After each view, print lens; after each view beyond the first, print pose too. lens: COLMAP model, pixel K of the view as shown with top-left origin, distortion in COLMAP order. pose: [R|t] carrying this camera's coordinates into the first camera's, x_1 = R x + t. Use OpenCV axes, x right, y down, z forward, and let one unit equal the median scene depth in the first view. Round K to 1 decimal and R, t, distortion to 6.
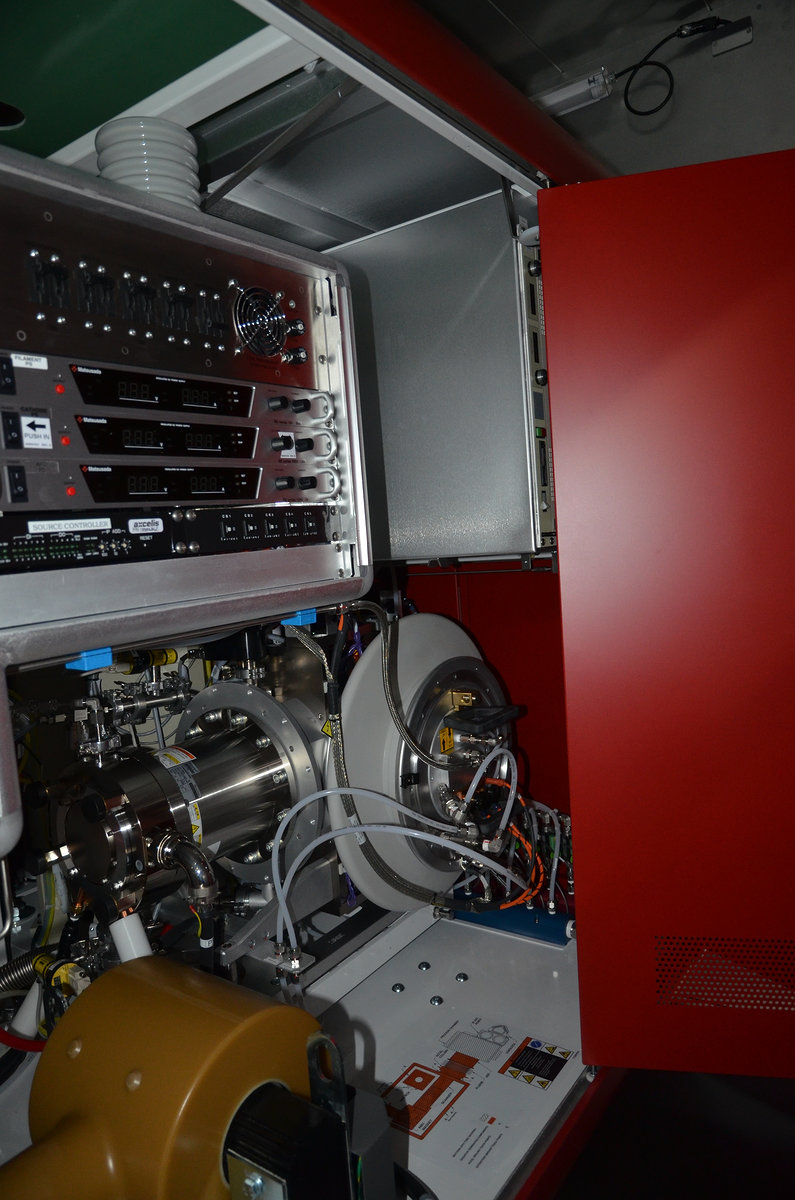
lens RADIAL K [[812.5, 0, 395.8], [0, 812.5, 602.5], [0, 0, 1]] dist [-0.033842, 0.004253]
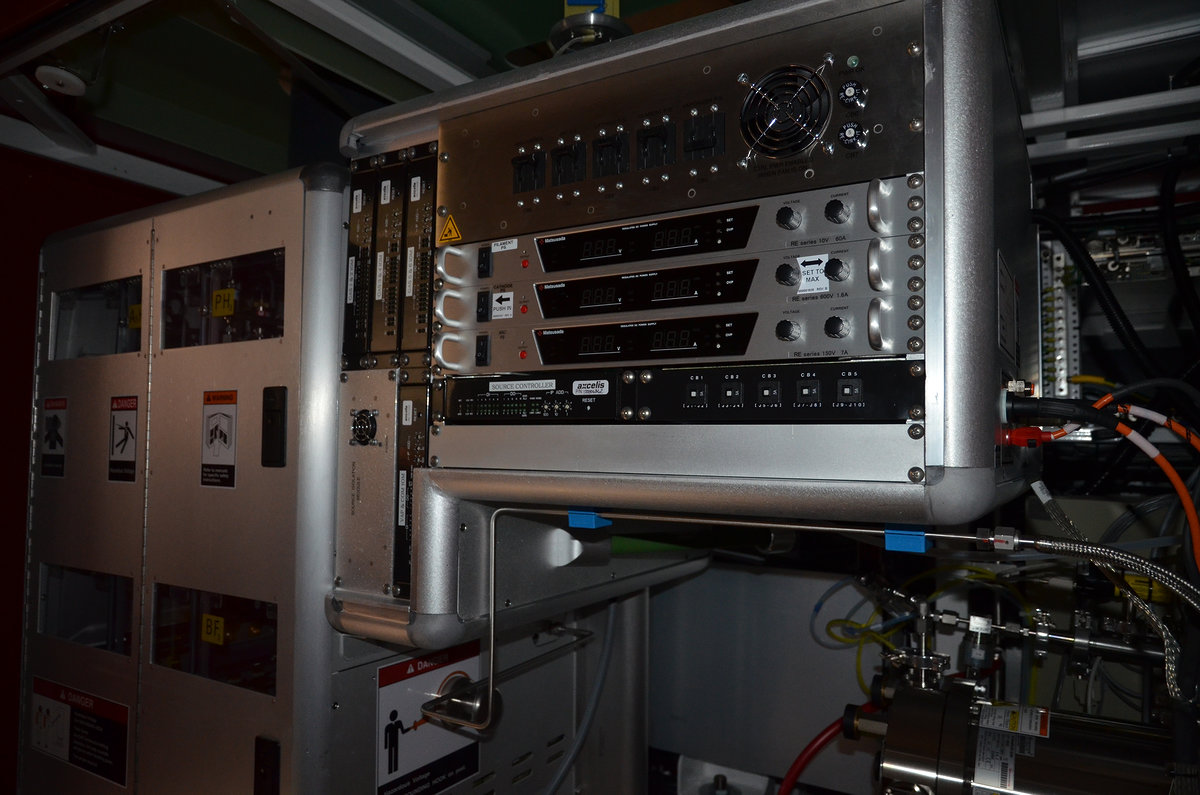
lens RADIAL K [[812.5, 0, 588.7], [0, 812.5, 388.3], [0, 0, 1]] dist [-0.033842, 0.004253]
pose [[0.069949, 0.035040, -0.996935, 0.676514], [-0.090592, 0.995476, 0.028632, -0.126571], [0.993429, 0.088311, 0.072807, 0.969774]]
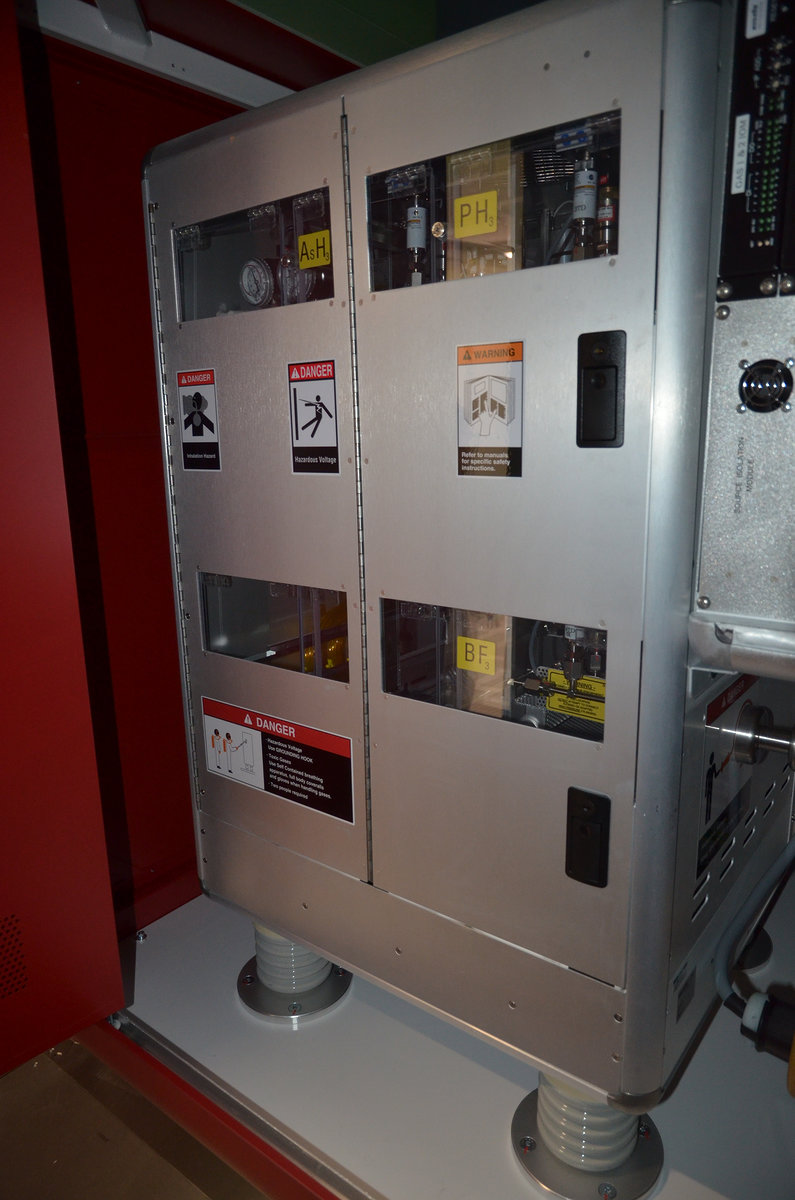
lens RADIAL K [[812.5, 0, 409.9], [0, 812.5, 594.8], [0, 0, 1]] dist [-0.033842, 0.004253]
pose [[-0.041423, 0.304369, -0.951653, 0.293050], [-0.050834, 0.950595, 0.306244, -0.029357], [0.997848, 0.061062, -0.023904, 0.373558]]
